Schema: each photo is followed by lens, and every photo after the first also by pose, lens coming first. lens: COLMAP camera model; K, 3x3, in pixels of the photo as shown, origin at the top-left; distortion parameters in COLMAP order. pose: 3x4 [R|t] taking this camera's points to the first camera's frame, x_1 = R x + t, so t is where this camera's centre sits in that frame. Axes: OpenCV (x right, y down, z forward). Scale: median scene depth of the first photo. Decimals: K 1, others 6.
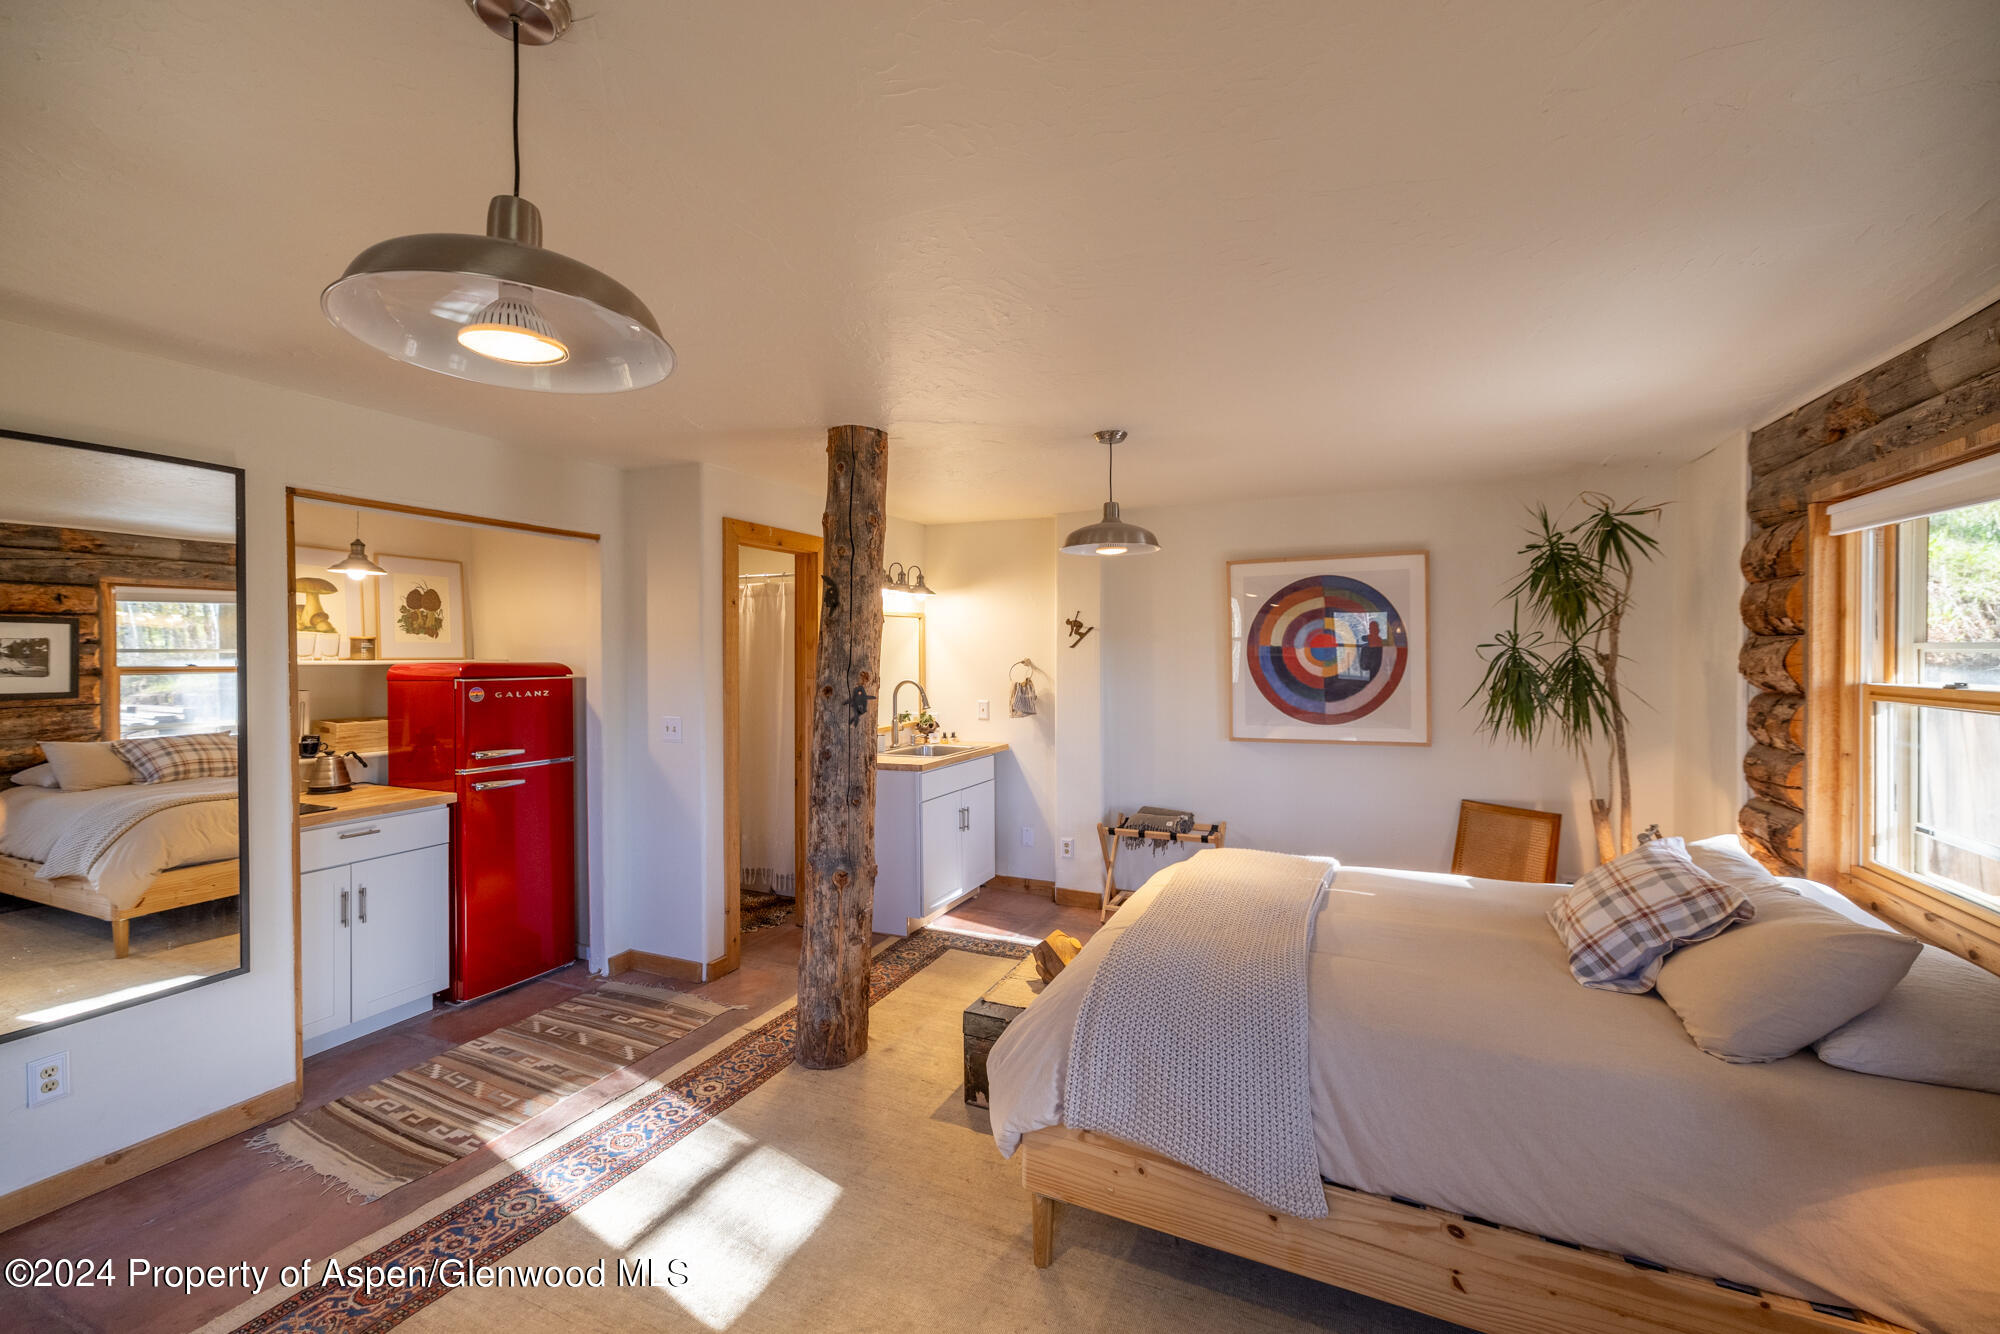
lens RADIAL K [[848.5, 0, 998.3], [0, 848.5, 660.0], [0, 0, 1]] dist [-0.001538, -0.000179]
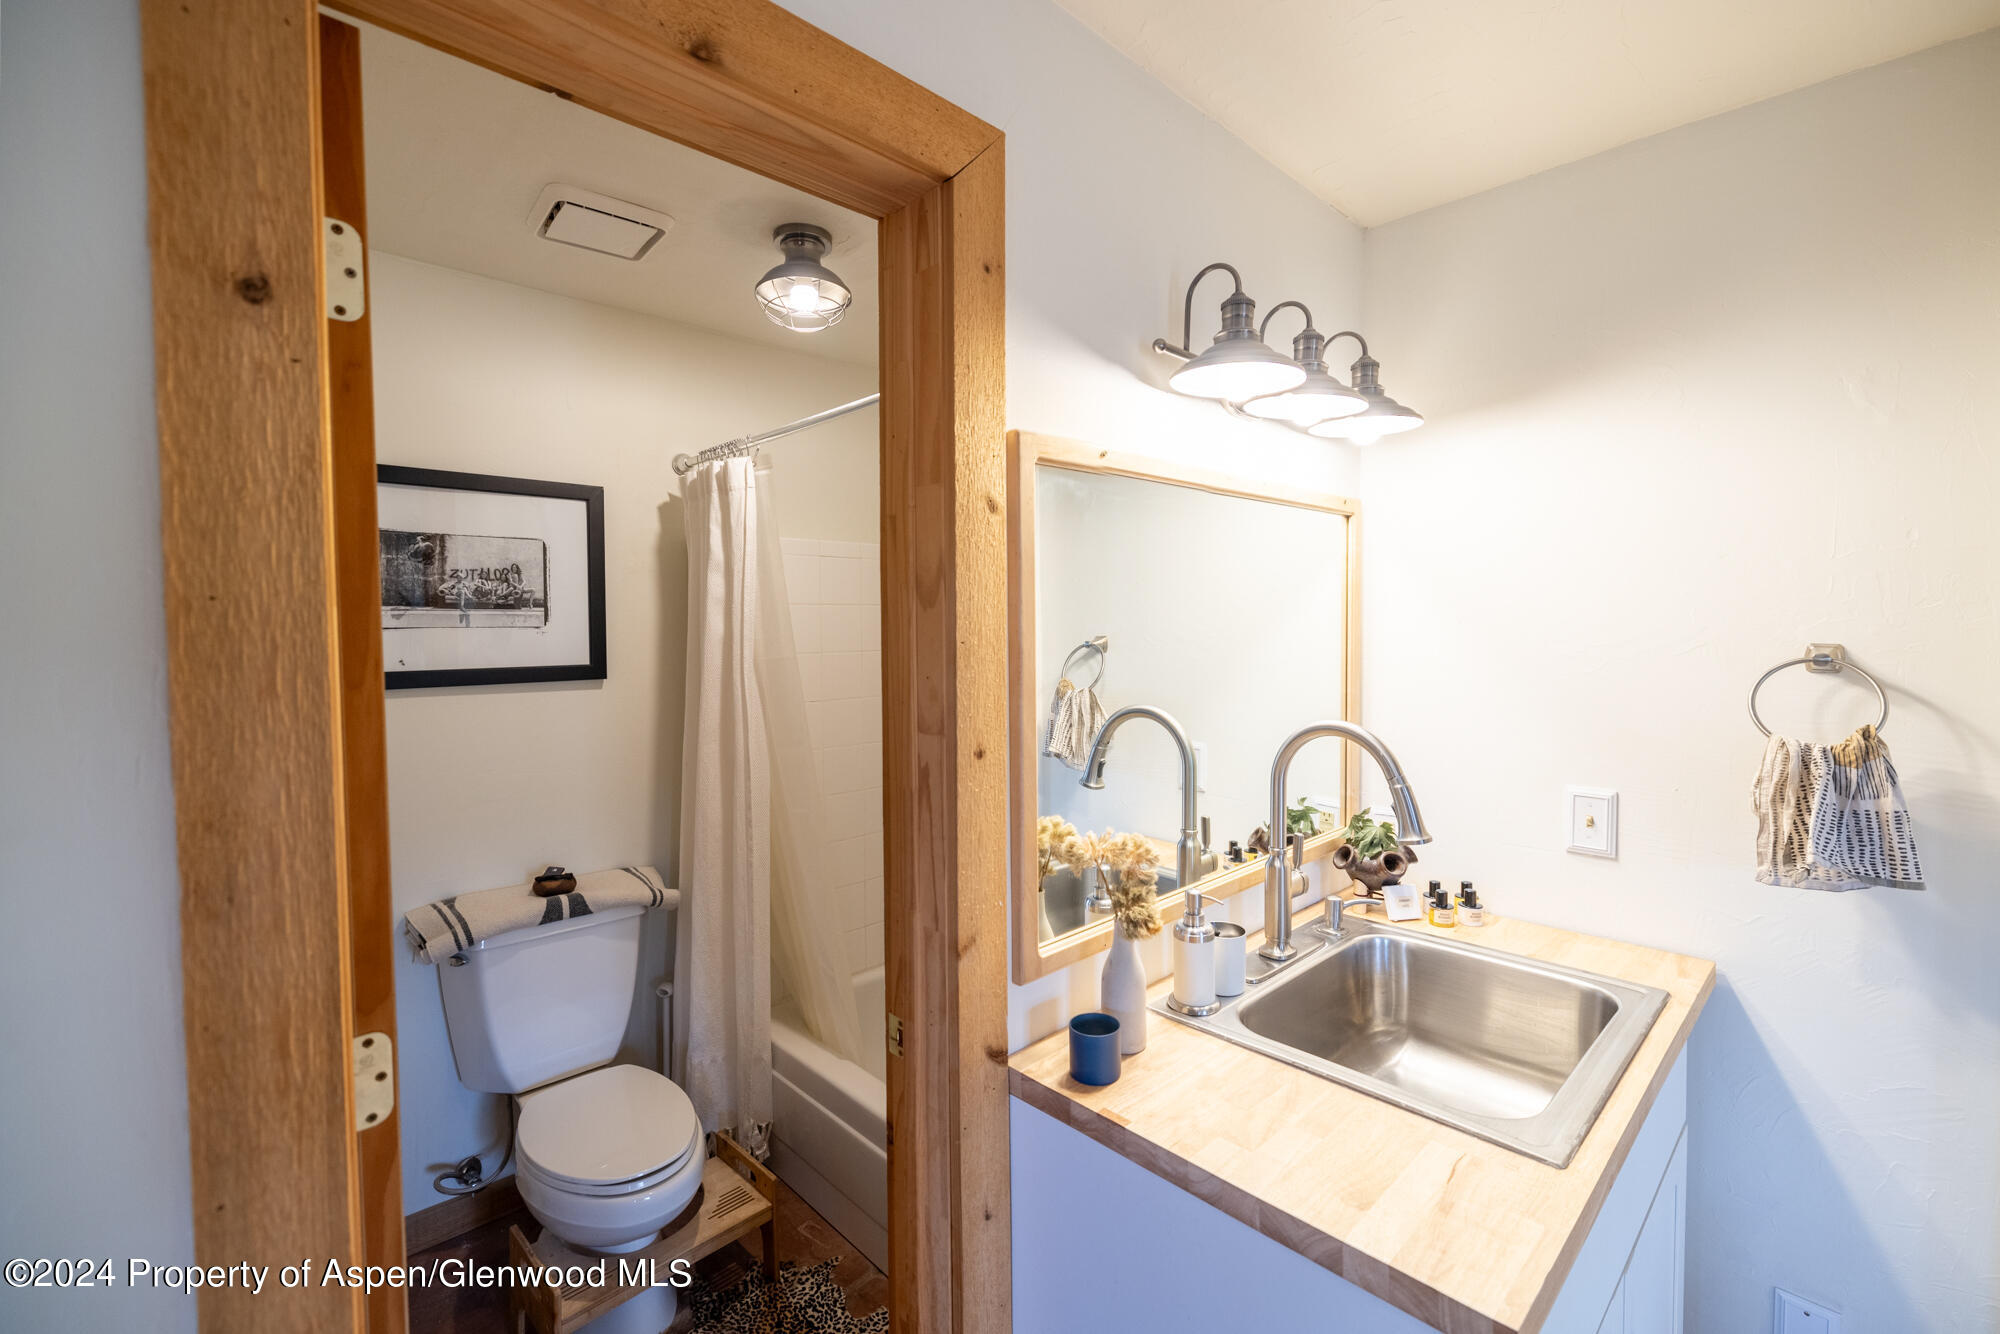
lens RADIAL K [[848.5, 0, 998.3], [0, 848.5, 660.0], [0, 0, 1]] dist [-0.001538, -0.000179]
pose [[0.925472, 0.022741, -0.378134, -0.096873], [-0.003903, 0.998716, 0.050510, -0.008788], [0.378797, -0.045270, 0.924372, 0.677443]]
